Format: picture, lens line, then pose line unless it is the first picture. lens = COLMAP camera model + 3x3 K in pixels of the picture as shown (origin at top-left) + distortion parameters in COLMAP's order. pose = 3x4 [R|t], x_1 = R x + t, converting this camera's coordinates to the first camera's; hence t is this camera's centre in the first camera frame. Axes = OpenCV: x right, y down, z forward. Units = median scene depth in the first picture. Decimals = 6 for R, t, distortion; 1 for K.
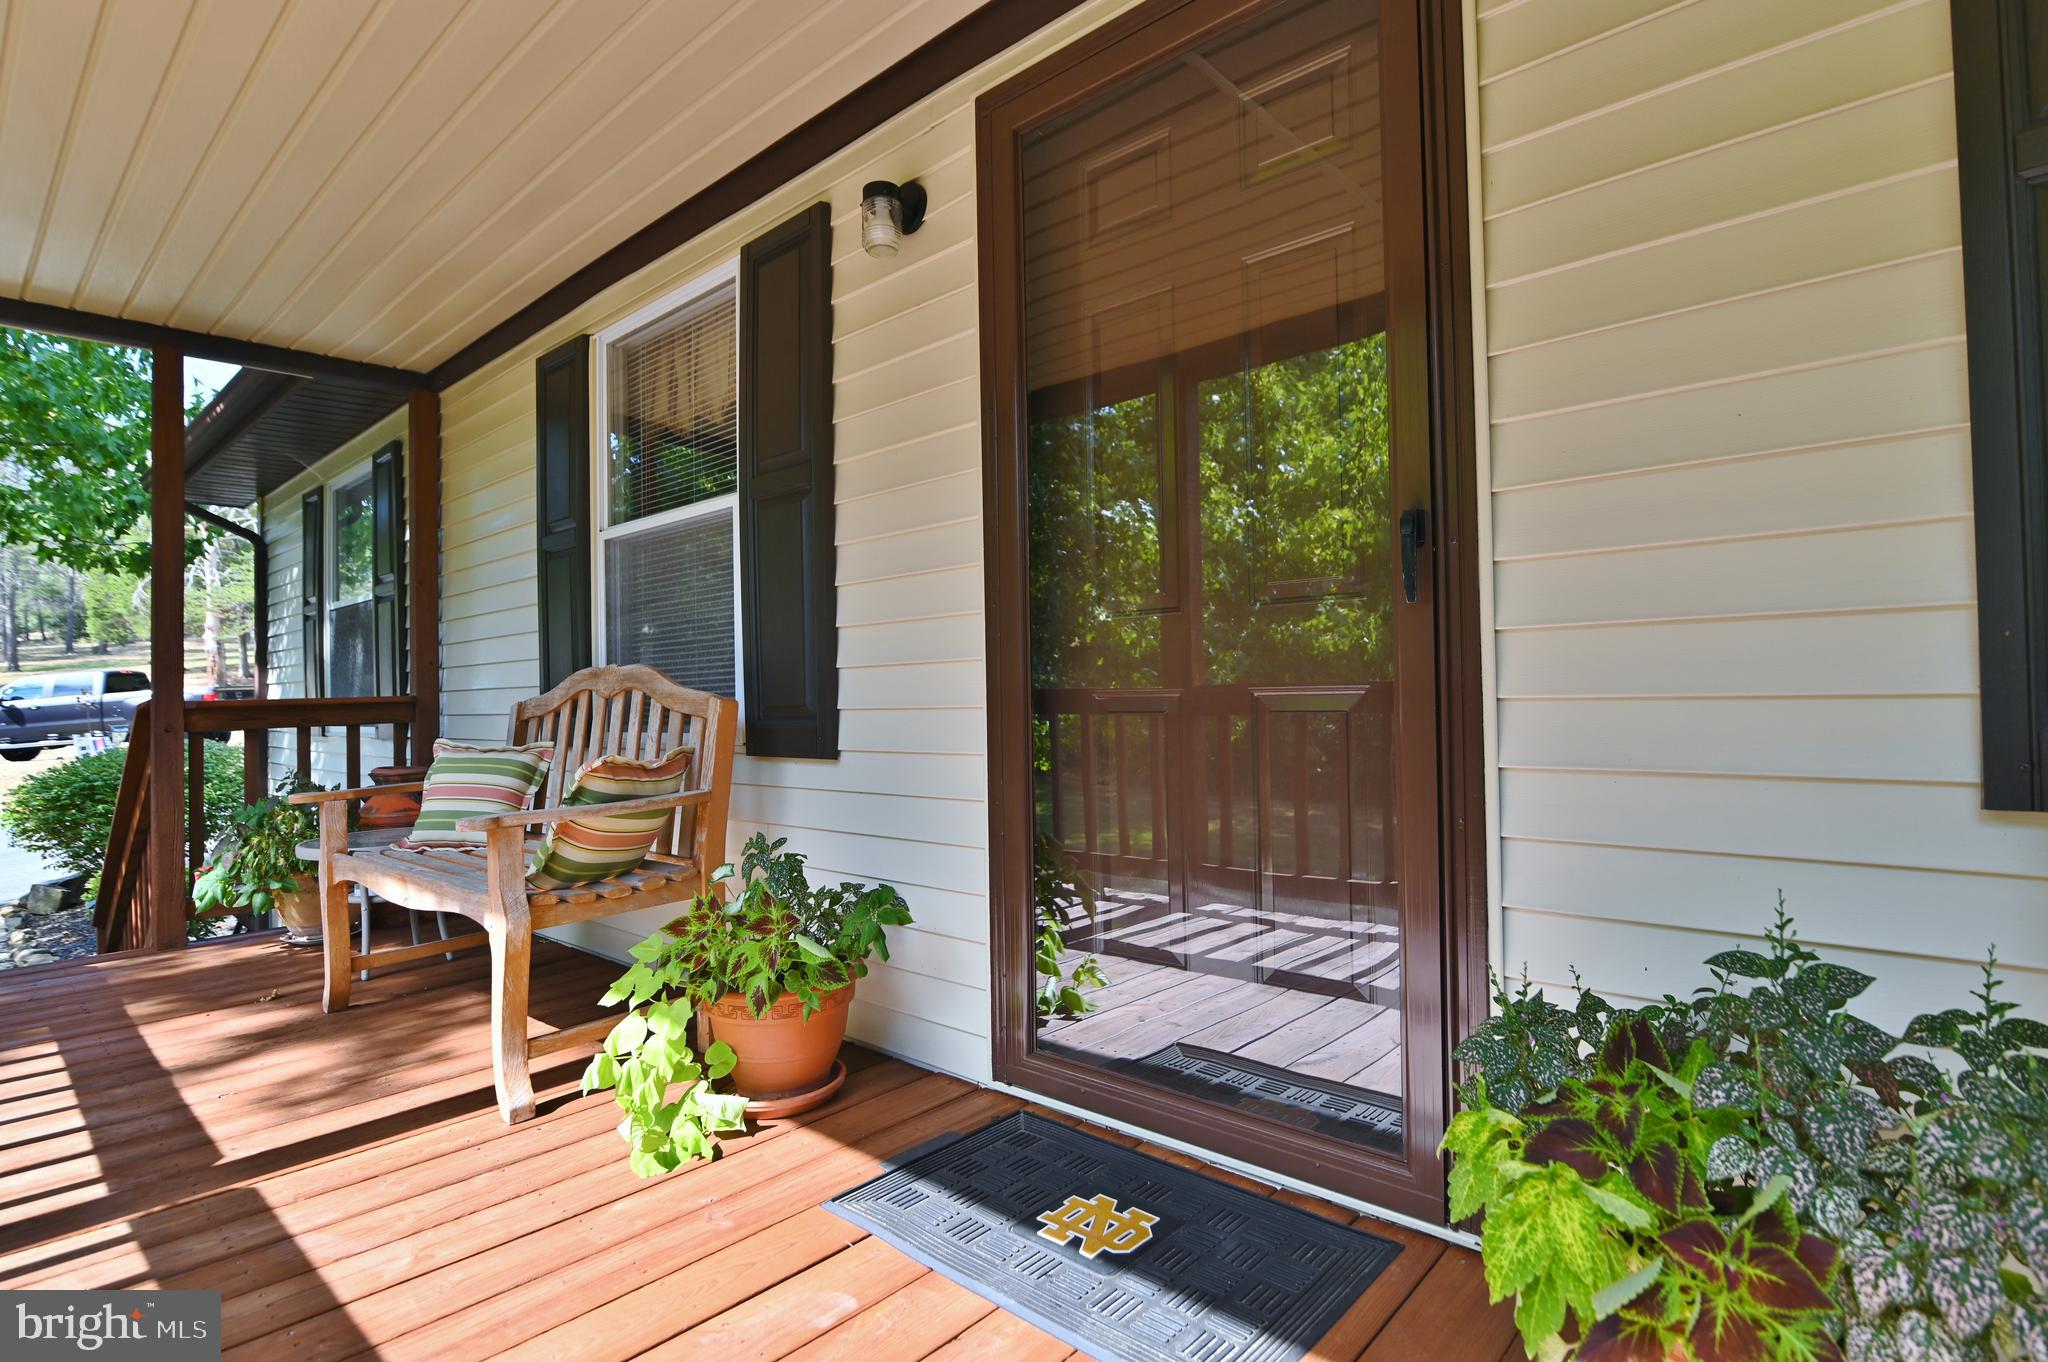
lens RADIAL K [[1021.5, 0, 1019.6], [0, 1021.5, 685.1], [0, 0, 1]] dist [-0.011003, -0.000783]
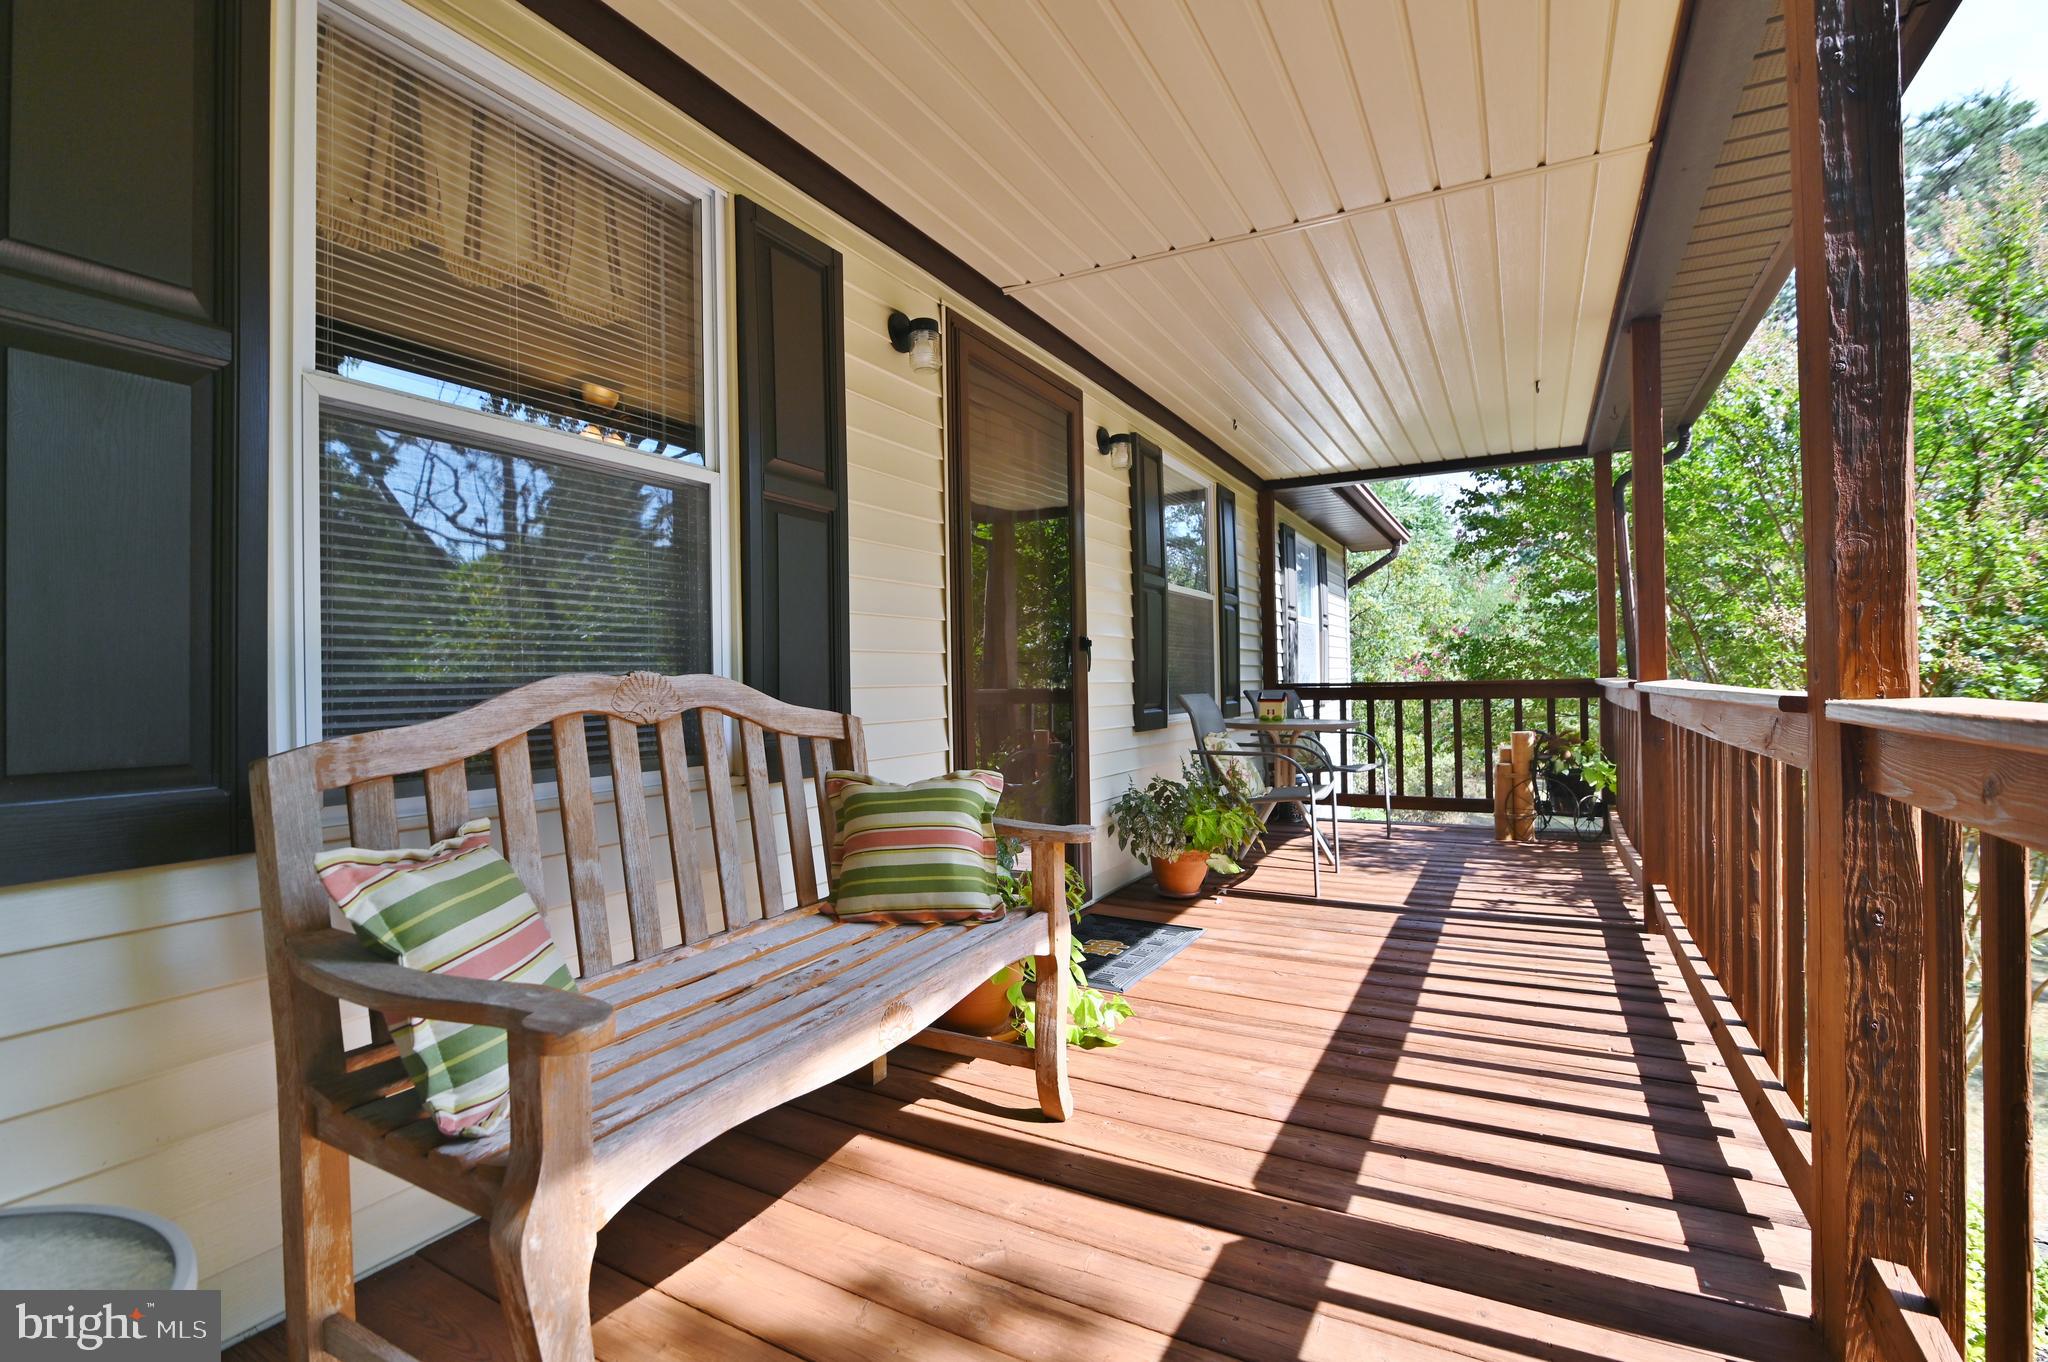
lens RADIAL K [[936.9, 0, 1025.2], [0, 936.9, 679.6], [0, 0, 1]] dist [-0.021847, 0.000773]
pose [[-0.241200, 0.027646, 0.970082, -1.626333], [0.008730, 0.999616, -0.026317, 0.001383], [-0.970436, 0.002121, -0.241348, 1.442244]]
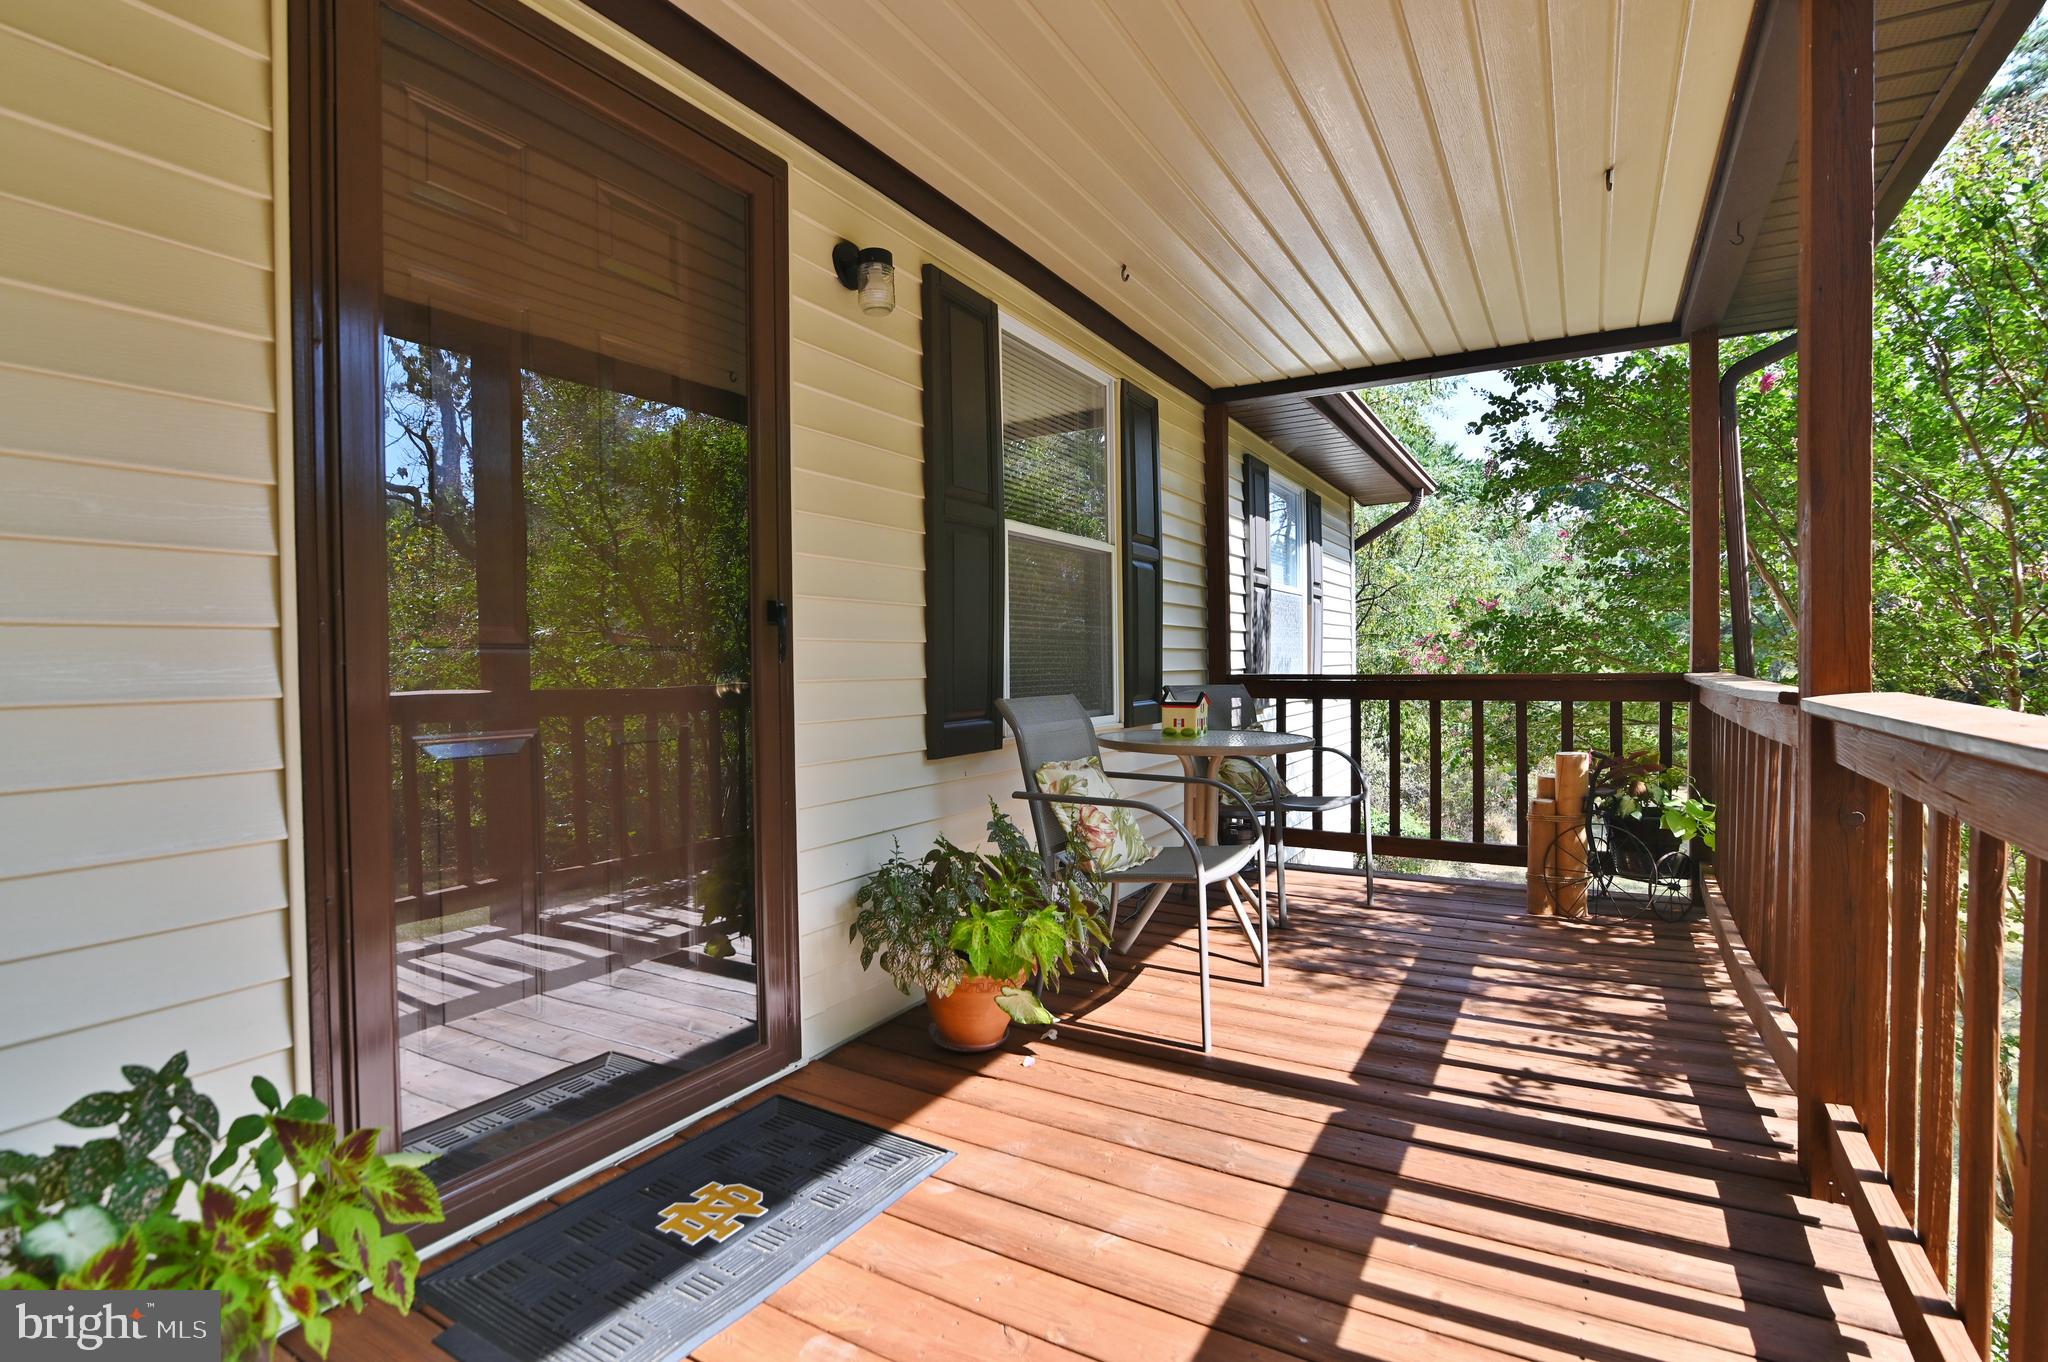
lens RADIAL K [[965.4, 0, 1029.8], [0, 965.4, 686.5], [0, 0, 1]] dist [-0.022867, -0.000654]
pose [[-0.215358, -0.002022, 0.976533, -0.889454], [0.001148, 0.999997, 0.002324, -0.041274], [-0.976535, 0.001622, -0.215354, 0.775141]]
